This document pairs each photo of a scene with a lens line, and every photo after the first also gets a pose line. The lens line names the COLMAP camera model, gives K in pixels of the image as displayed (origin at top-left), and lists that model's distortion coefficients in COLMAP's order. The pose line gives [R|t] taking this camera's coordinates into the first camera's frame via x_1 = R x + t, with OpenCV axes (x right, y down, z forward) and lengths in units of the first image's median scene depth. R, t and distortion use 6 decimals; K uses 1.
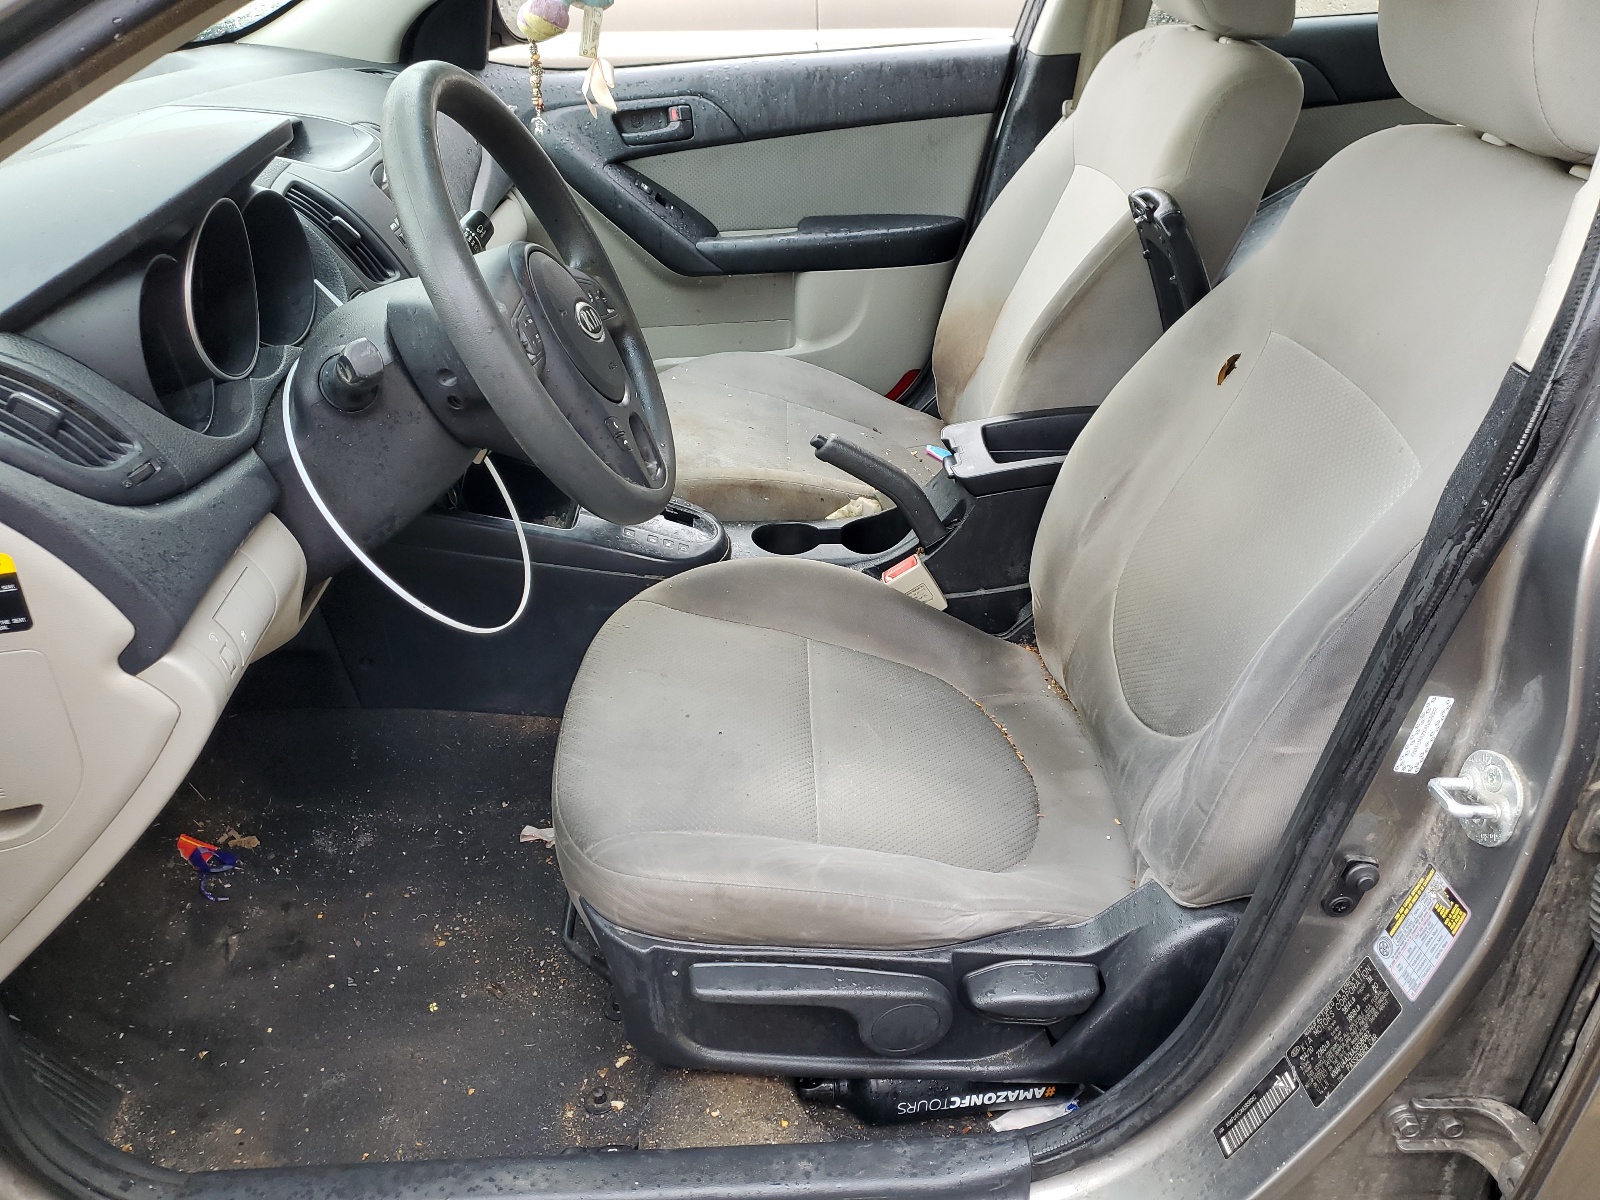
lens RADIAL K [[1235.1, 0, 800.0], [0, 1235.1, 600.0], [0, 0, 1]] dist [0.000343, -0.000355]
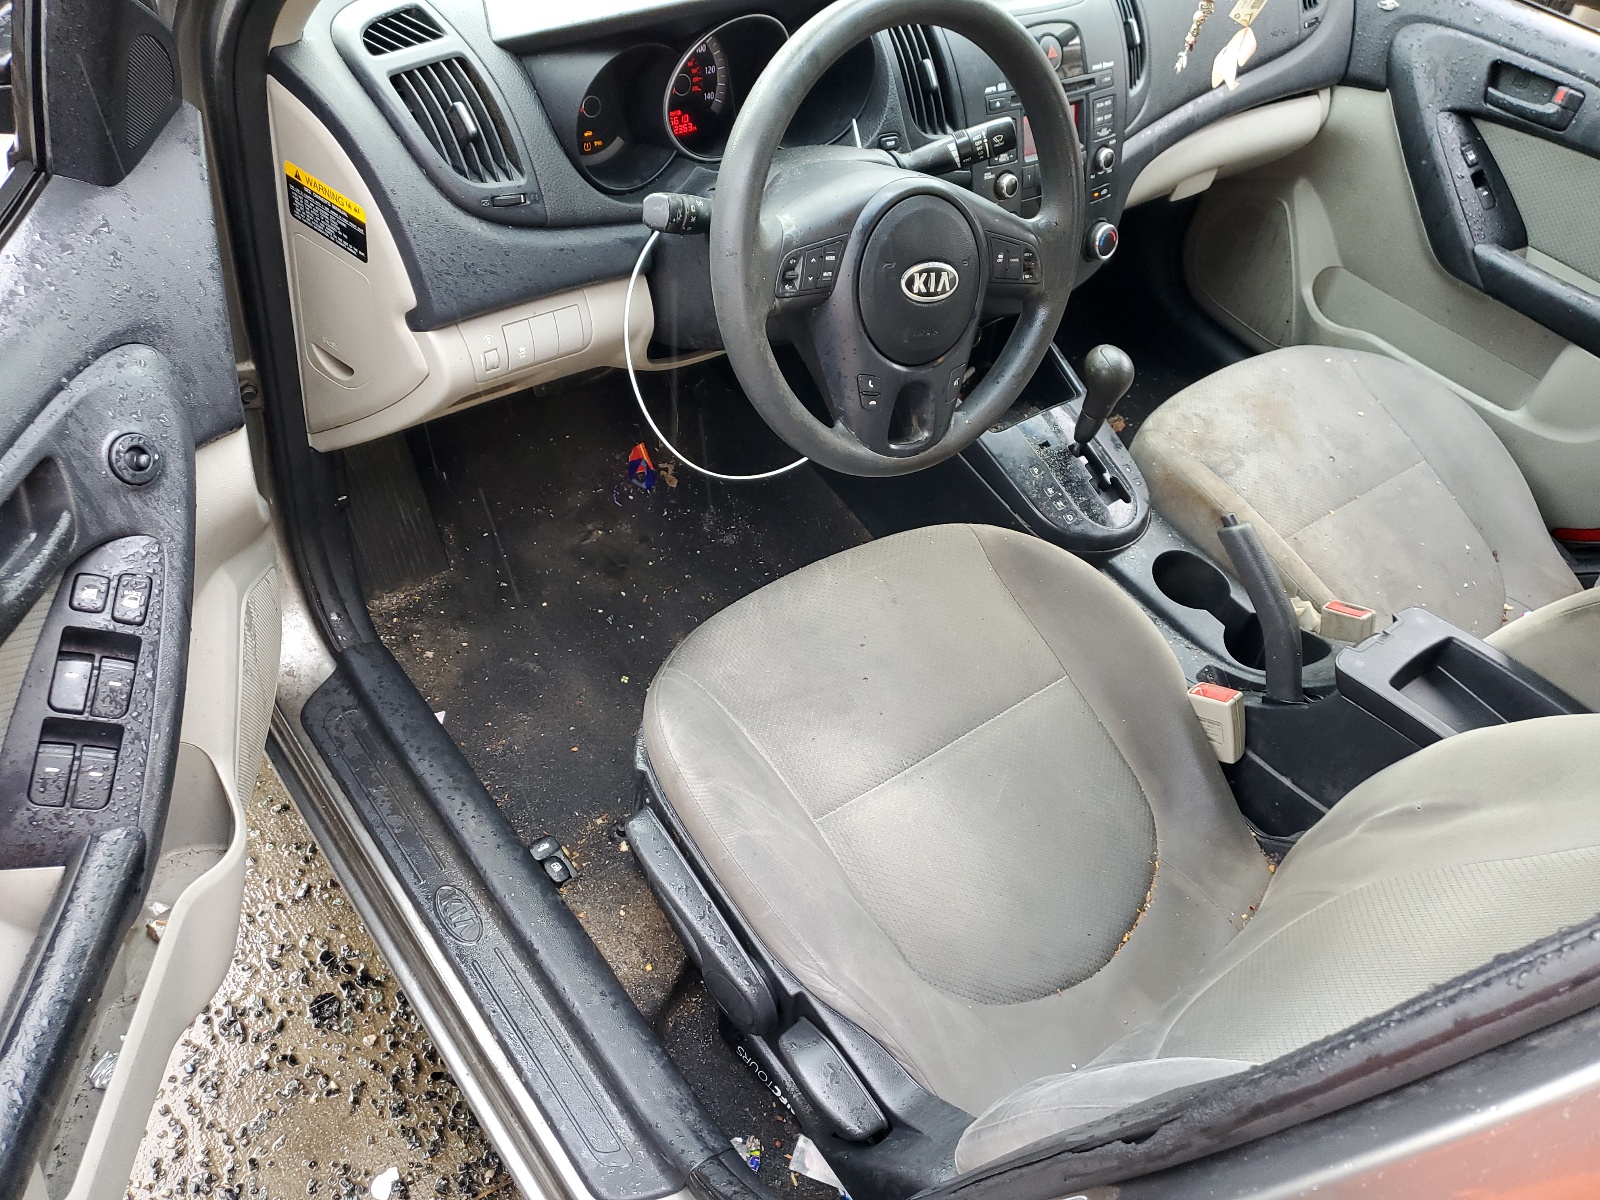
lens RADIAL K [[1192.0, 0, 800.0], [0, 1192.0, 561.7], [0, 0, 1]] dist [0.004274, -0.042668]
pose [[0.575115, 0.647519, -0.499962, 0.282452], [-0.539306, 0.759636, 0.363459, -0.250788], [0.615135, 0.060602, 0.786089, 0.154037]]
